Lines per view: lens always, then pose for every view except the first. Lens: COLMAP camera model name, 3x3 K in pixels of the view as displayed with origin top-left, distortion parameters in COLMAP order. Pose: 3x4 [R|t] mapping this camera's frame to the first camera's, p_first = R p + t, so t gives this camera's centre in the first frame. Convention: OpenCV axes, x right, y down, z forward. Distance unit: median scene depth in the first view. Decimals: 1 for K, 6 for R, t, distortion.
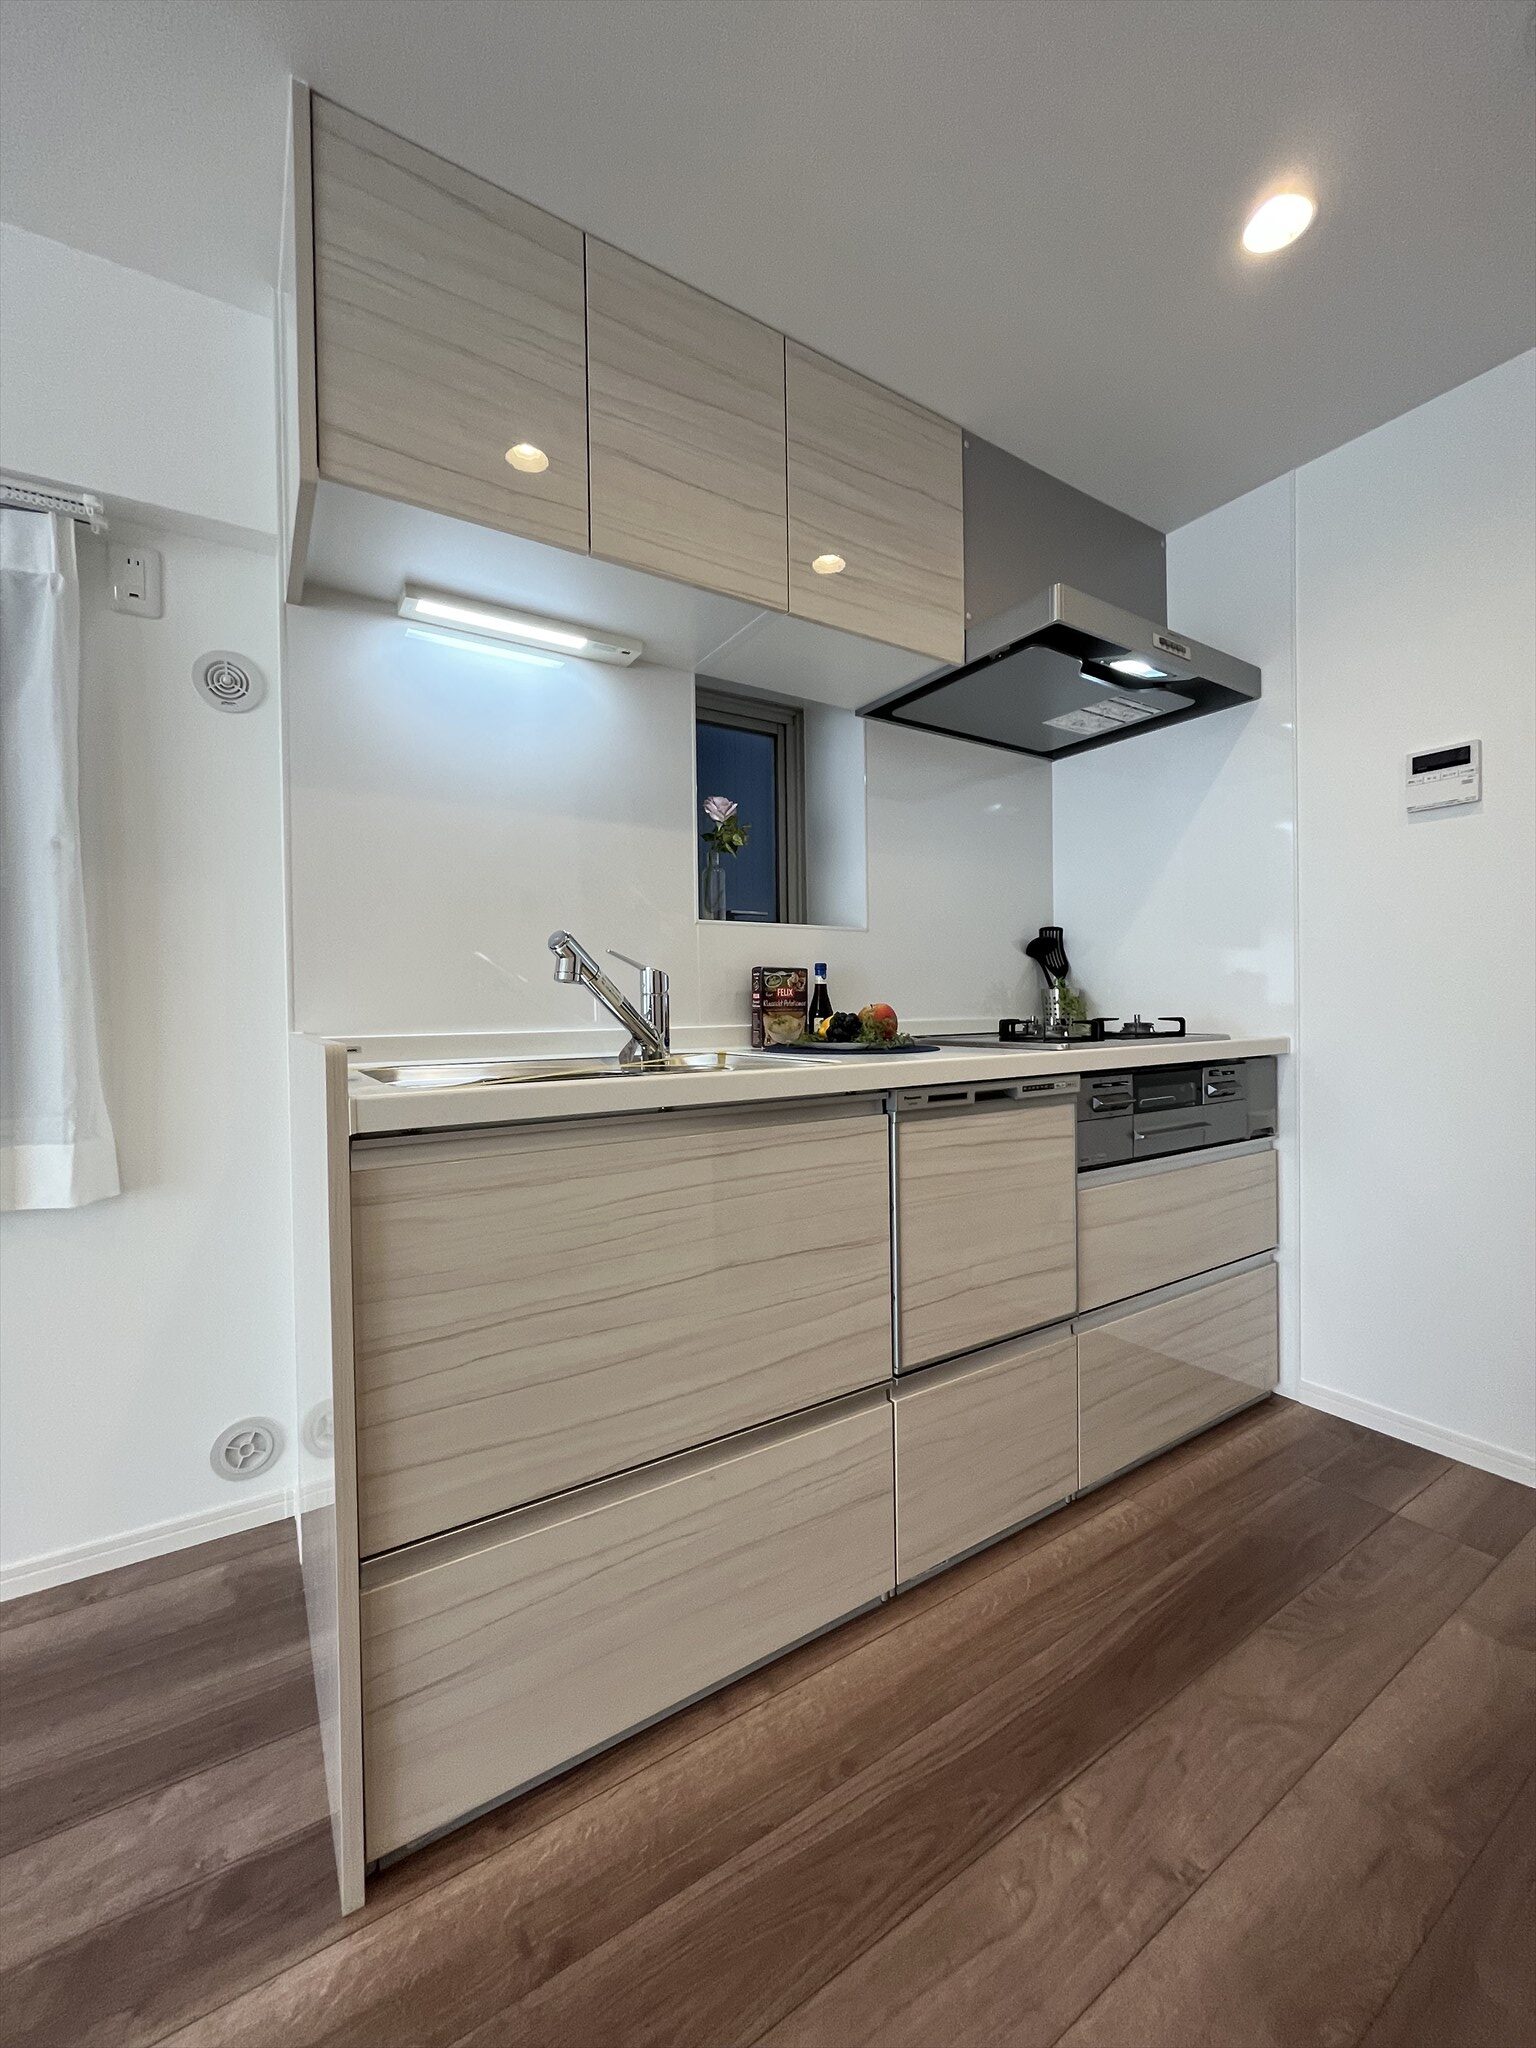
lens RADIAL K [[818.3, 0, 770.0], [0, 818.3, 1017.1], [0, 0, 1]] dist [-0.003885, 0.000031]
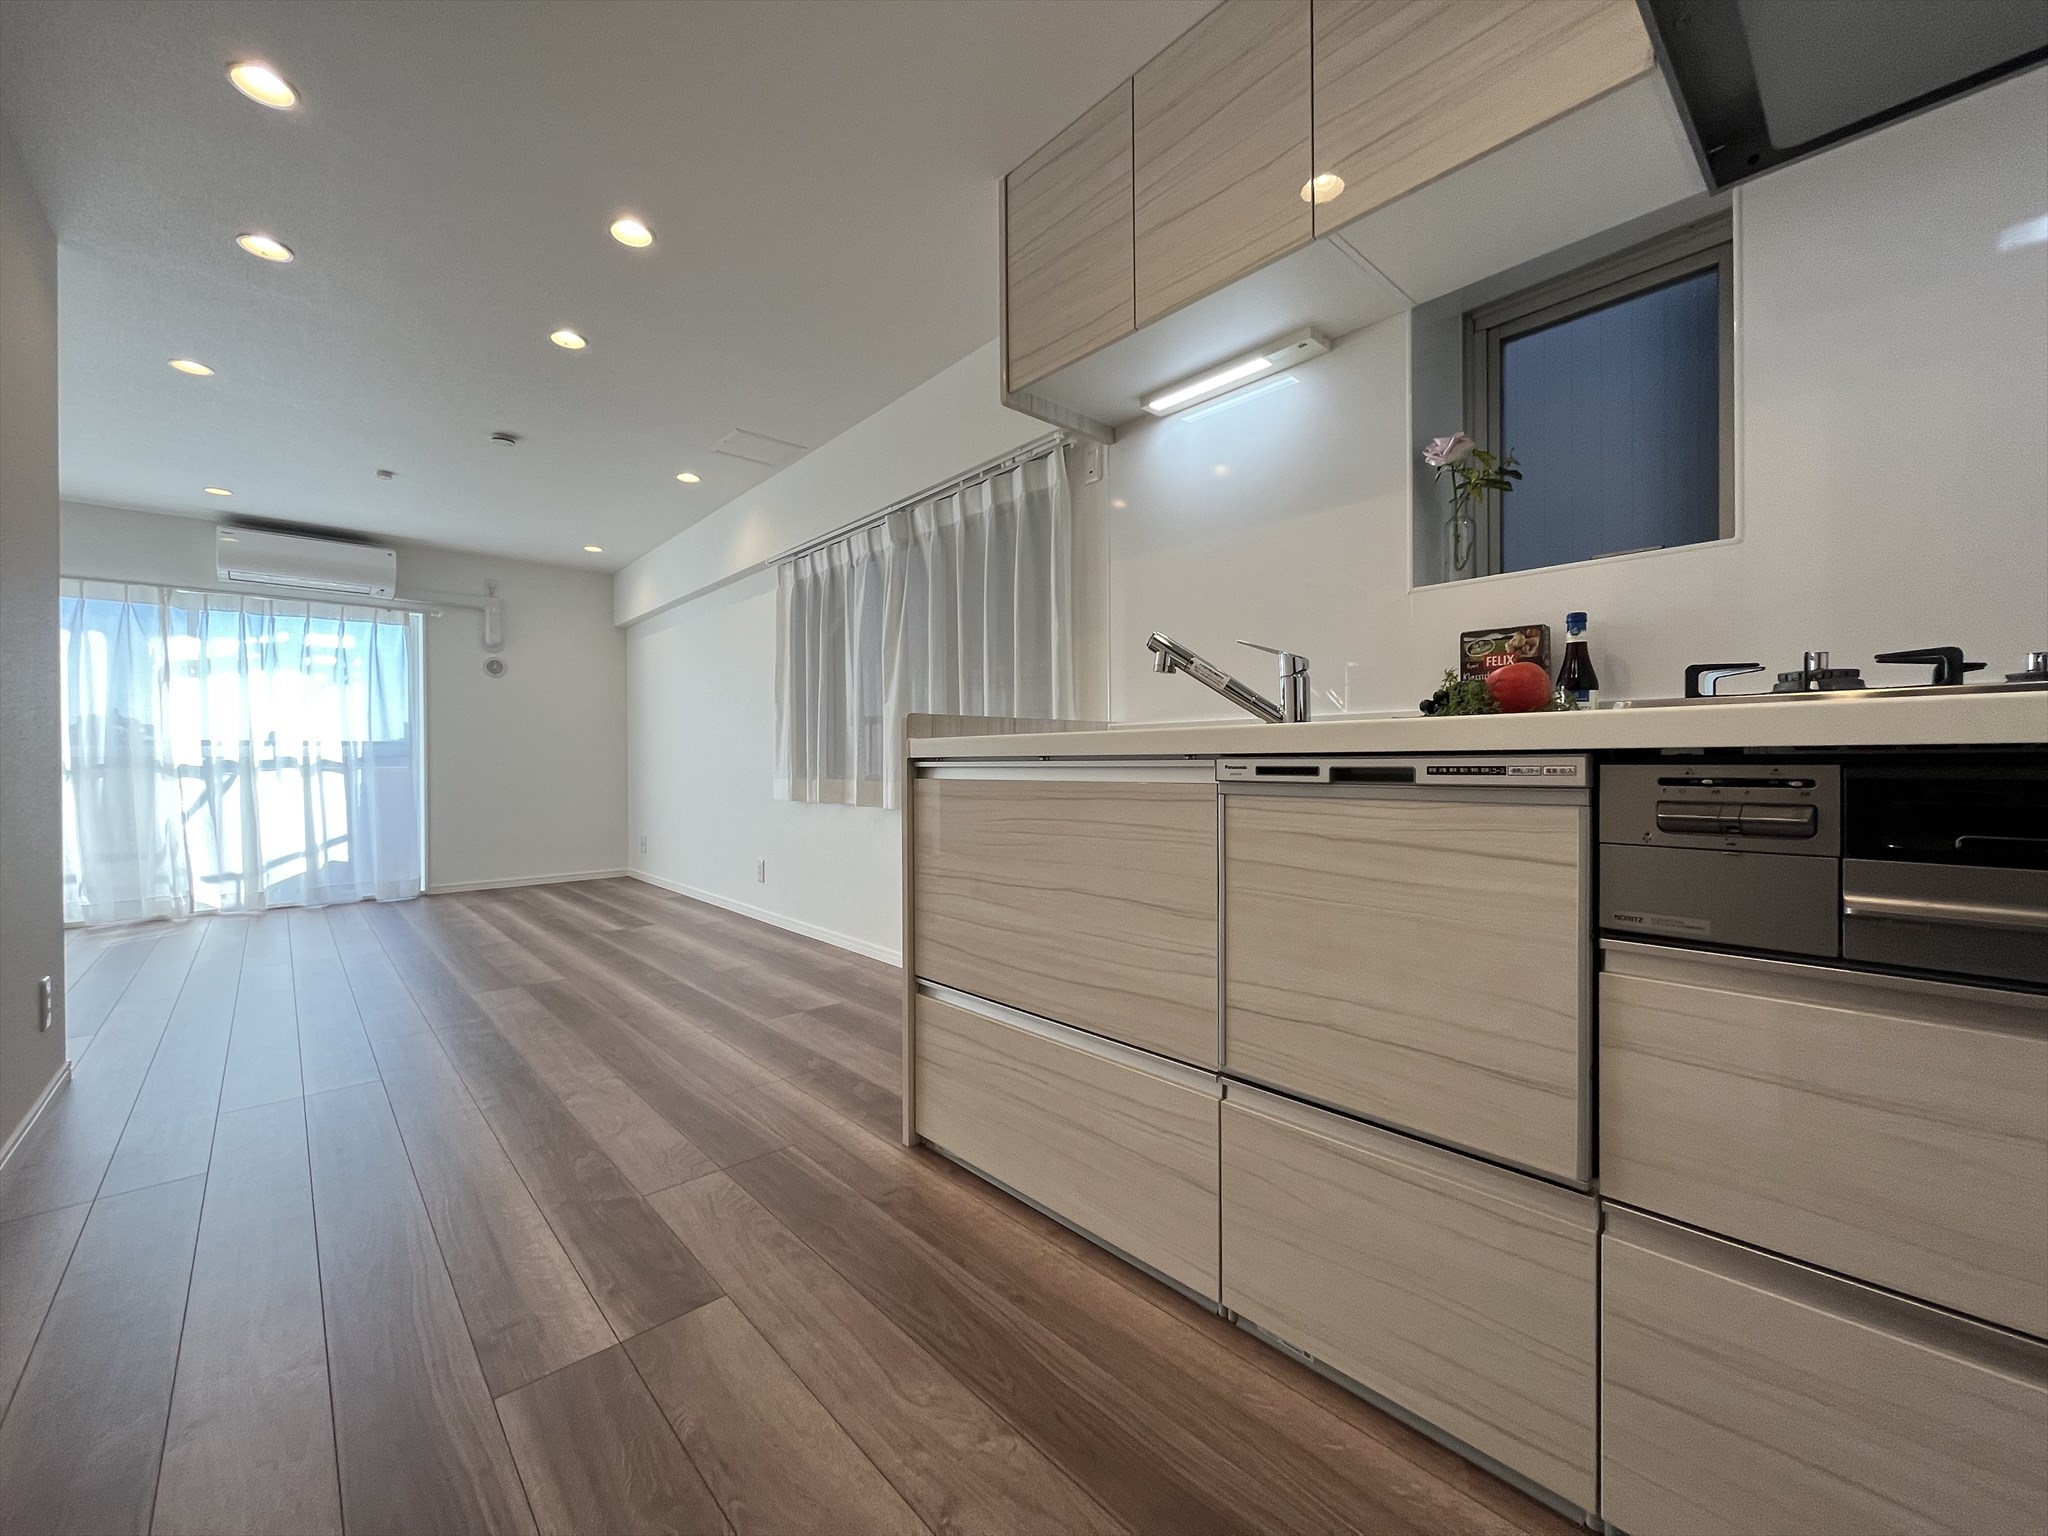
lens RADIAL K [[818.3, 0, 1020.4], [0, 818.3, 763.8], [0, 0, 1]] dist [-0.003885, 0.000031]
pose [[0.166050, 0.016132, -0.985985, 1.092887], [-0.008007, 0.999855, 0.015010, 0.090813], [0.986085, 0.005402, 0.166156, 0.680454]]
